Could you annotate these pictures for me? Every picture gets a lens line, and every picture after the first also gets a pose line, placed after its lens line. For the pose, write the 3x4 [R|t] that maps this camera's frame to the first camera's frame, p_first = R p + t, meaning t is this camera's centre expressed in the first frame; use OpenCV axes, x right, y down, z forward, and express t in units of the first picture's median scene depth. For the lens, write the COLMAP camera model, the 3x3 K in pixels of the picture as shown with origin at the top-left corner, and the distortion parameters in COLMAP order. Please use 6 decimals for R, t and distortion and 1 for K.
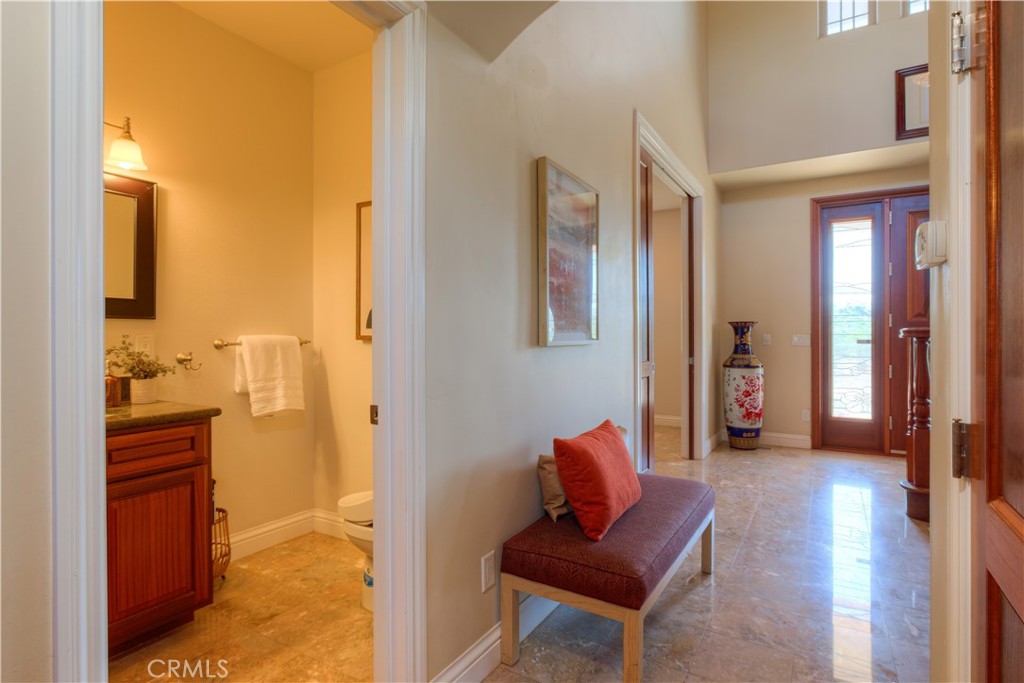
lens RADIAL K [[524.6, 0, 510.6], [0, 524.6, 334.4], [0, 0, 1]] dist [-0.007282, -0.001742]
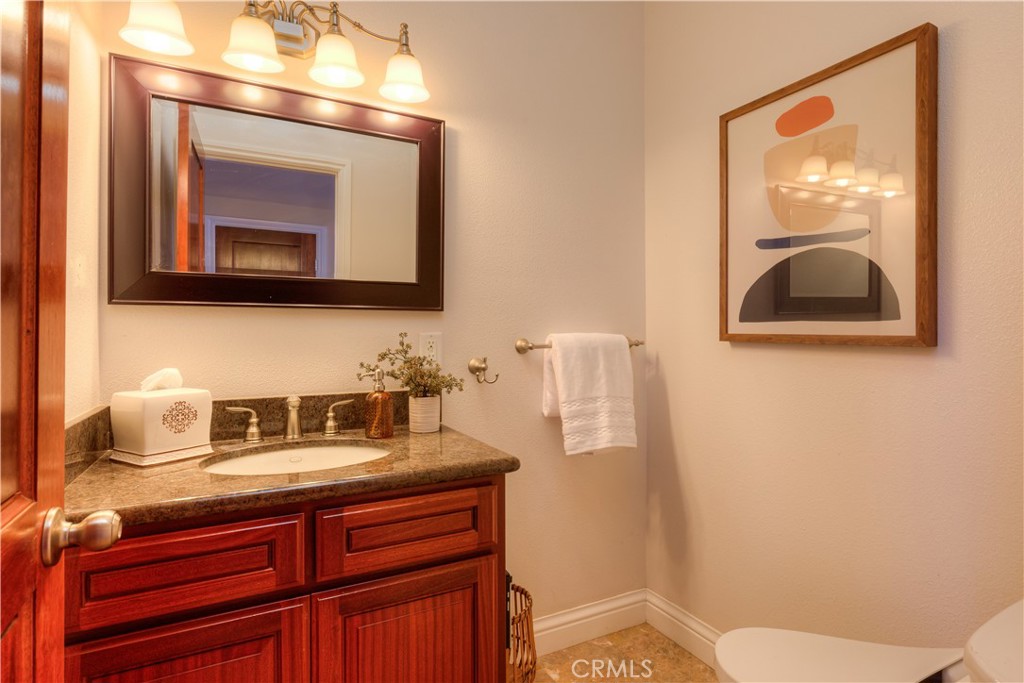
lens RADIAL K [[524.6, 0, 510.9], [0, 524.6, 335.0], [0, 0, 1]] dist [-0.007282, -0.001742]
pose [[0.850332, 0.001524, -0.526245, -0.209390], [0.000452, 0.999993, 0.003626, 0.001323], [0.526247, -0.003321, 0.850325, 0.411916]]
